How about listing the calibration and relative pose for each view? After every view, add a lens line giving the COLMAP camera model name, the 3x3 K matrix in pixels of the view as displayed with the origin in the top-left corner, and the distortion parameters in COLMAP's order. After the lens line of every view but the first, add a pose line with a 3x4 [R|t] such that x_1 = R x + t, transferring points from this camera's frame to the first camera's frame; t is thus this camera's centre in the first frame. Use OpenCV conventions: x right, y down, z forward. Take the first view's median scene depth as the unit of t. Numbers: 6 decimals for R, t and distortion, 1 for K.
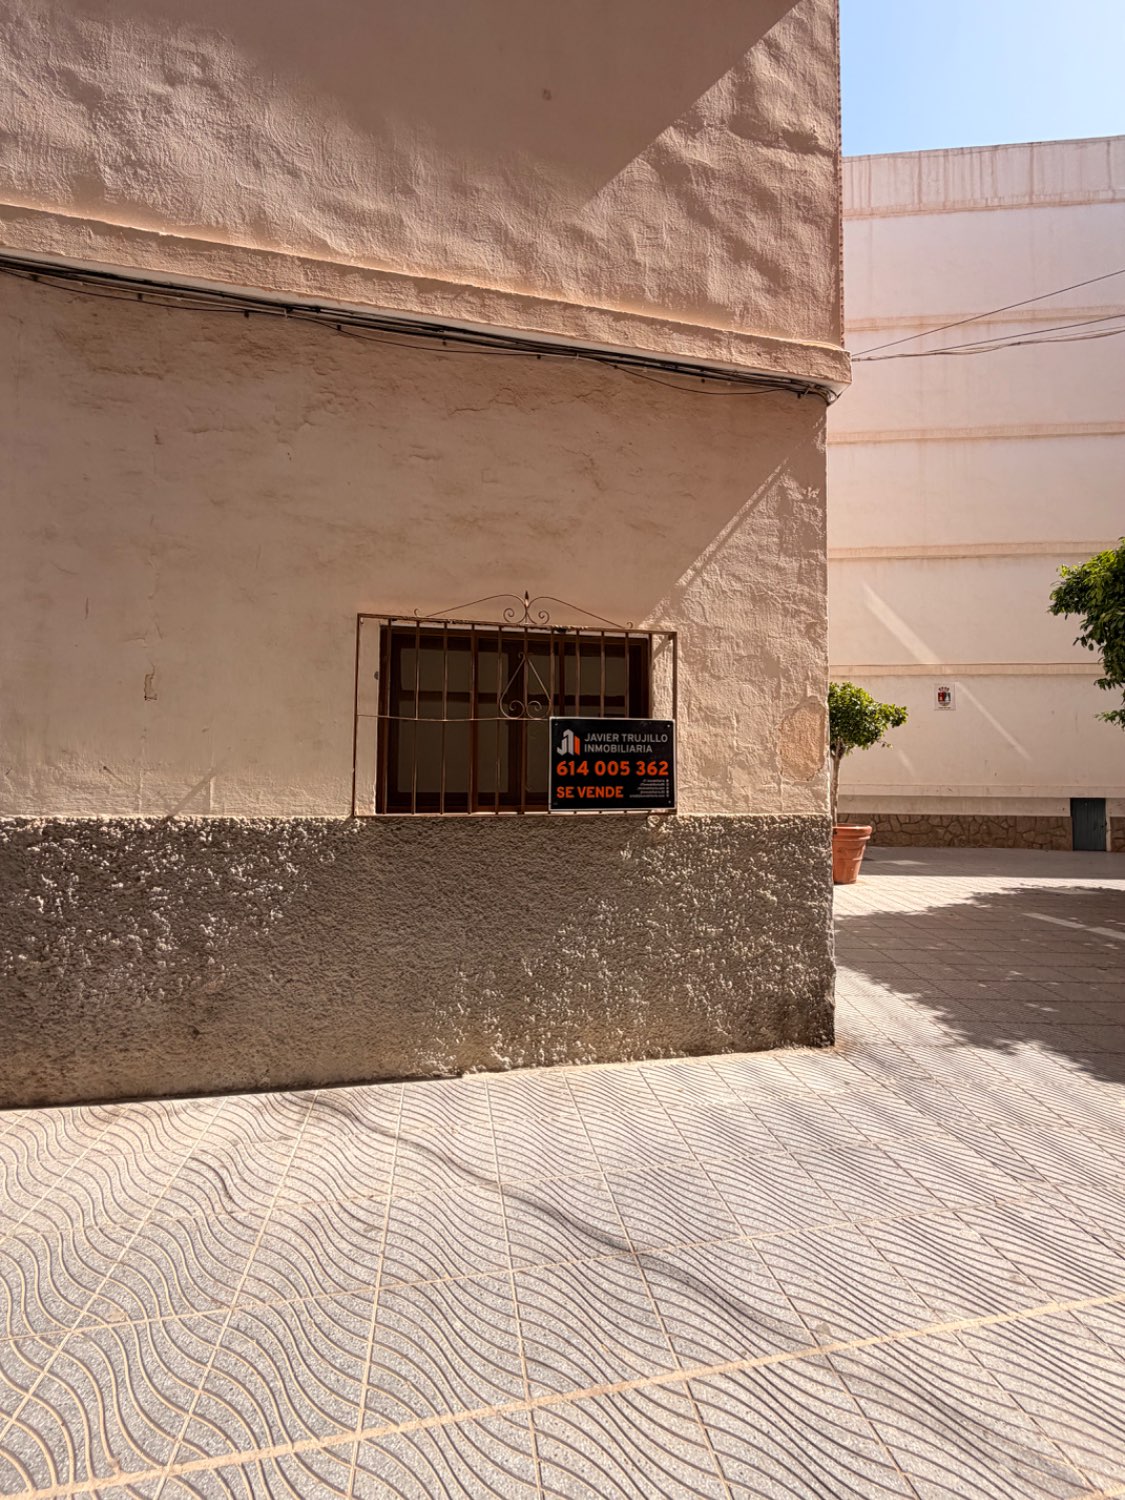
lens RADIAL K [[596.5, 0, 559.7], [0, 596.5, 741.7], [0, 0, 1]] dist [-0.002890, 0.000764]
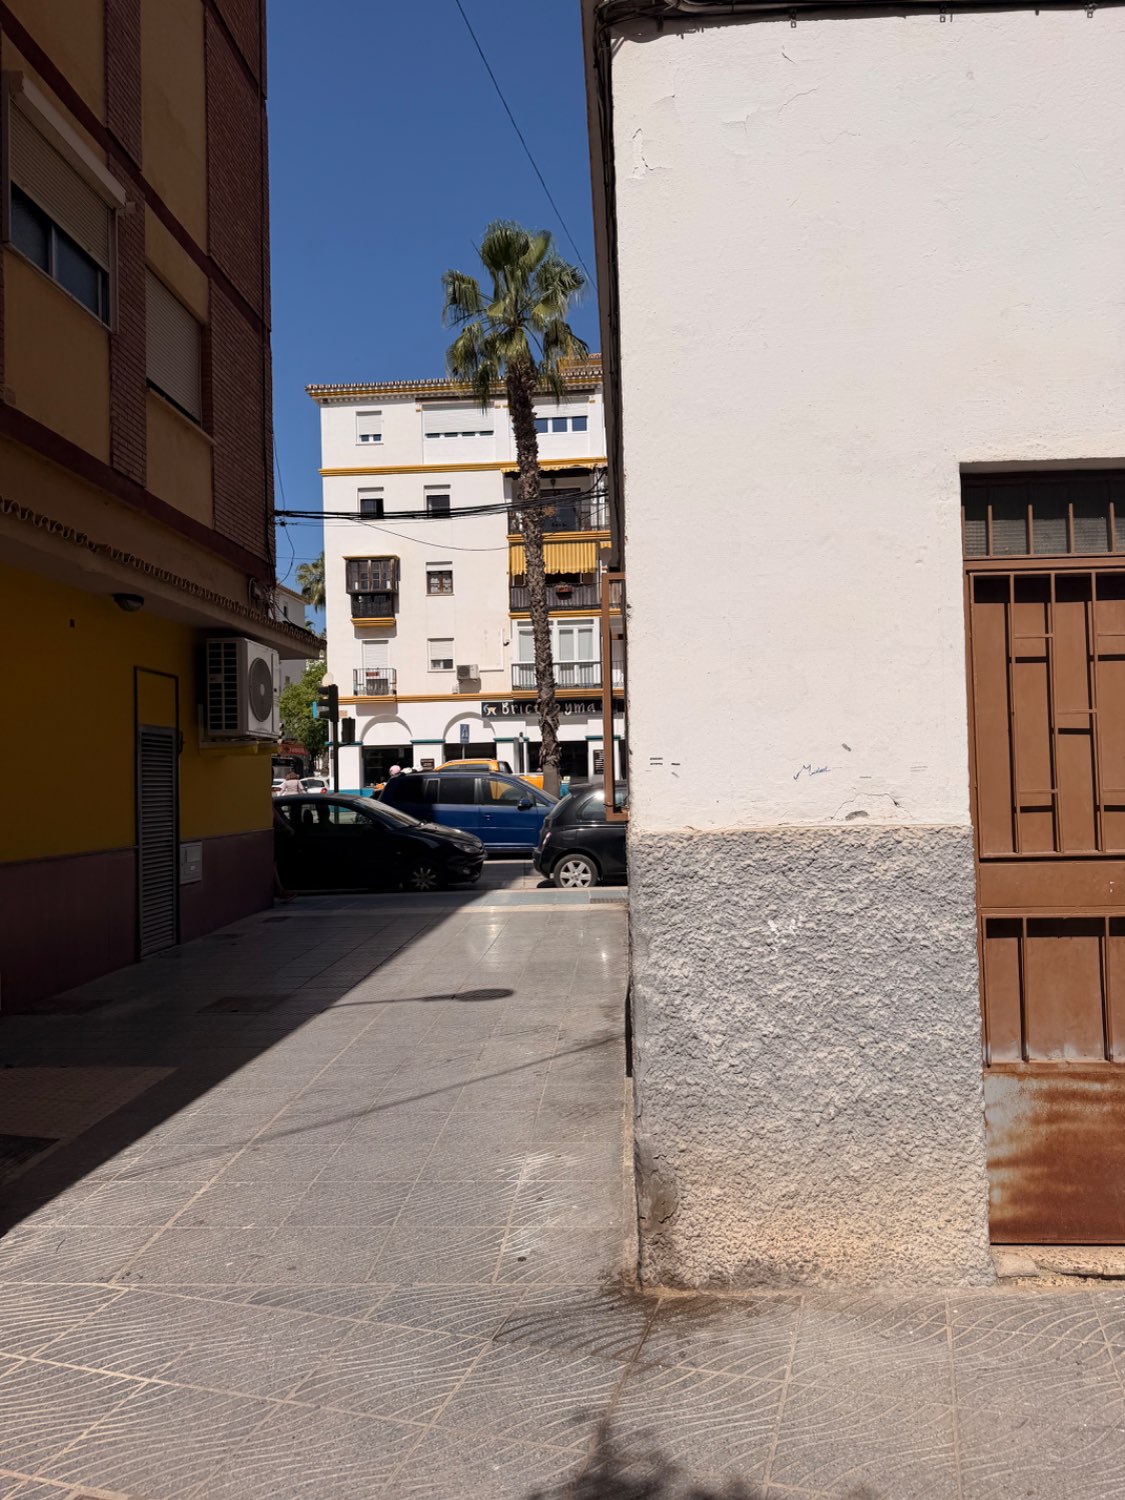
lens RADIAL K [[1059.5, 0, 572.7], [0, 1059.5, 747.0], [0, 0, 1]] dist [0.026321, -0.030104]
pose [[-0.265504, -0.035539, -0.963454, 1.384217], [0.079875, 0.995074, -0.058717, 0.103384], [0.960795, -0.092545, -0.261358, 1.232175]]
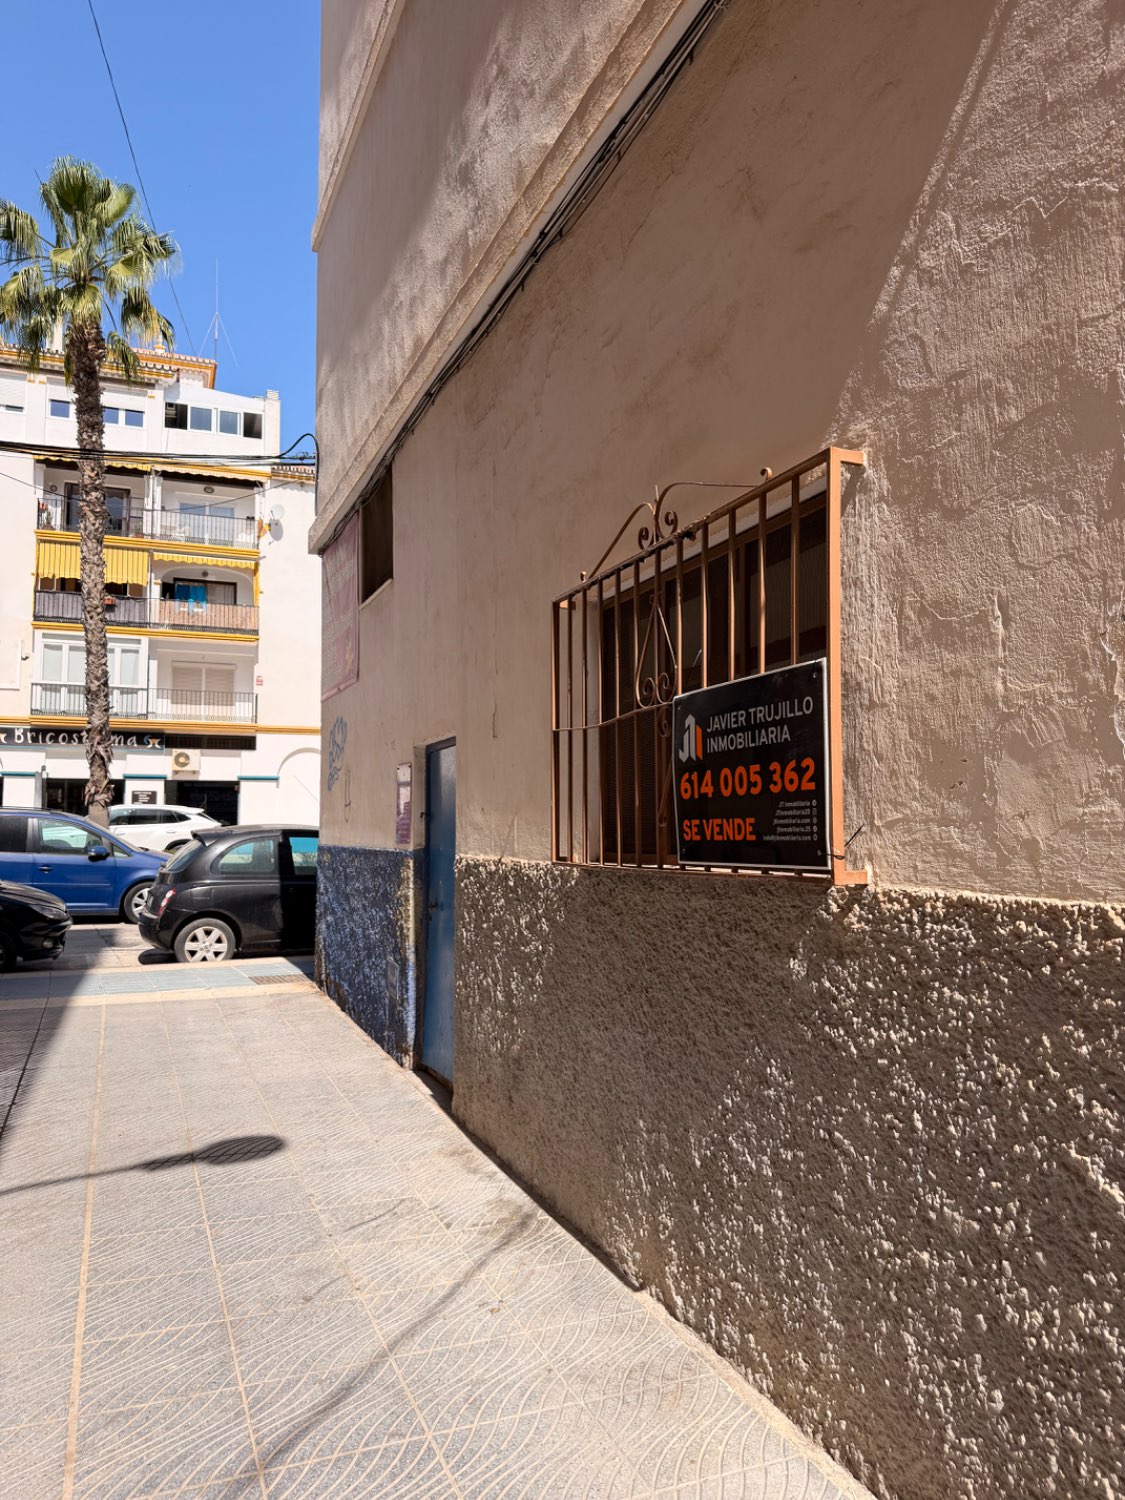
lens RADIAL K [[1059.5, 0, 535.8], [0, 1059.5, 727.9], [0, 0, 1]] dist [0.026321, -0.030104]
pose [[0.175042, -0.102151, -0.979247, 0.893407], [0.062947, 0.993729, -0.092410, 0.069449], [0.982547, -0.045465, 0.180375, 0.668160]]
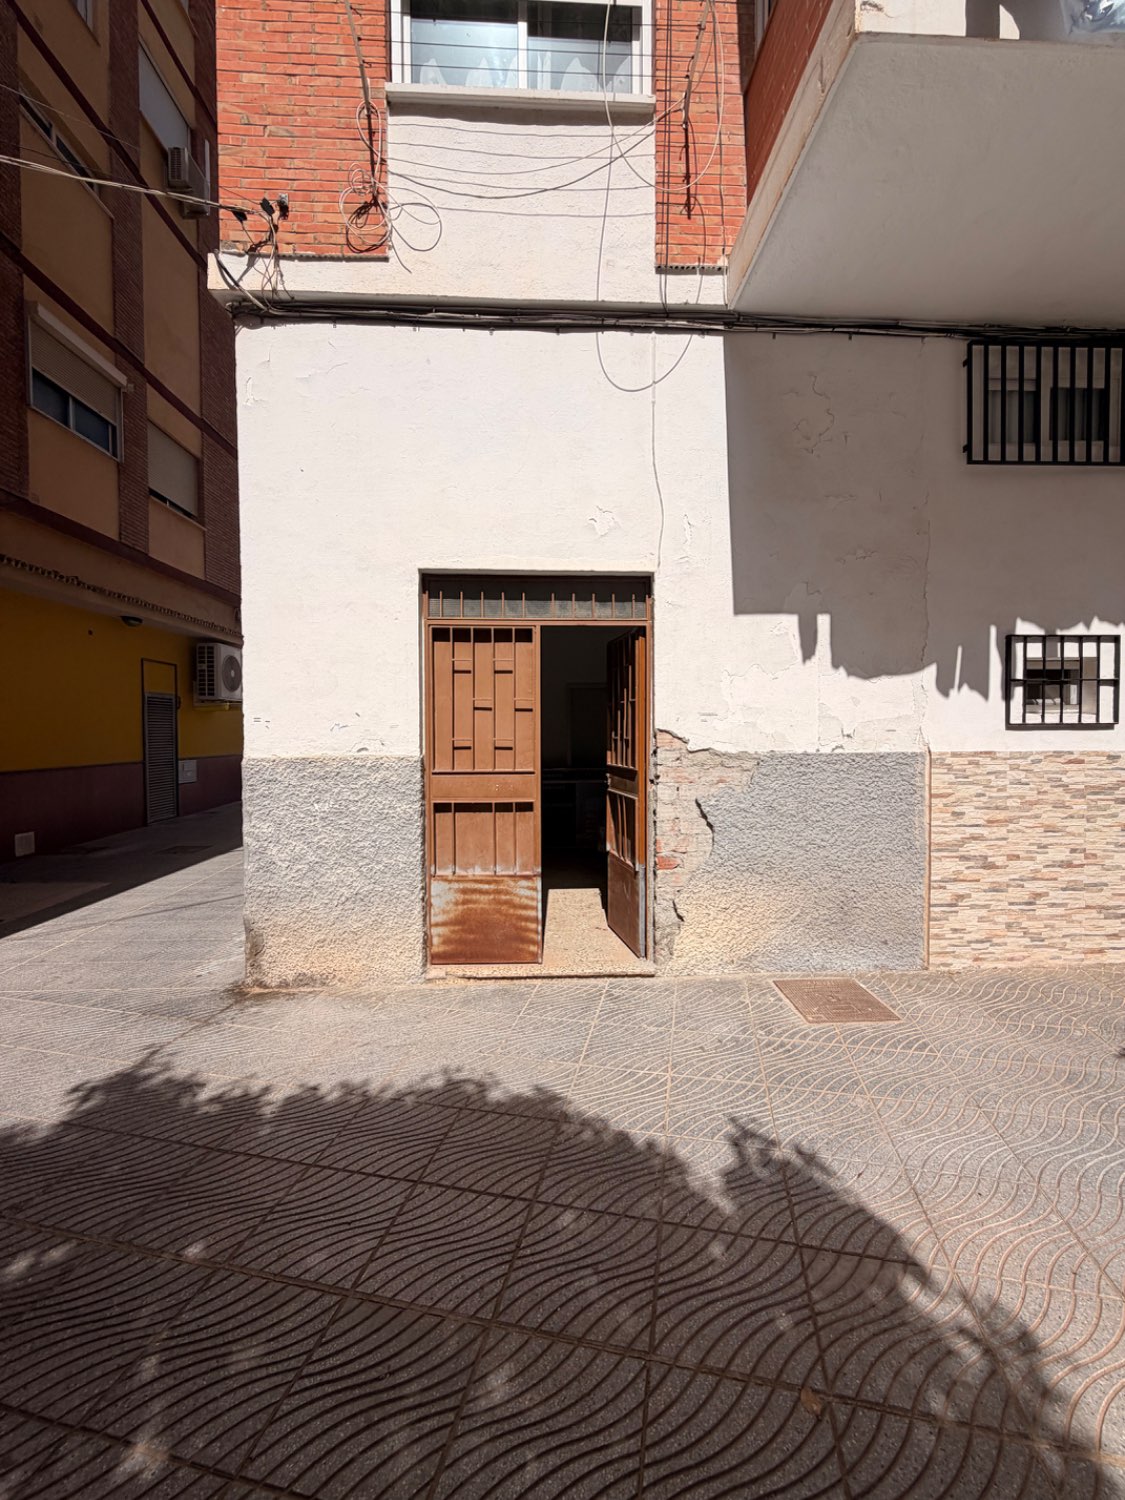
lens RADIAL K [[596.5, 0, 554.6], [0, 596.5, 744.9], [0, 0, 1]] dist [-0.002890, 0.000764]
pose [[-0.177818, 0.016451, -0.983926, 1.359884], [0.062631, 0.998022, 0.005367, 0.134642], [0.982068, -0.060670, -0.178496, 1.726215]]
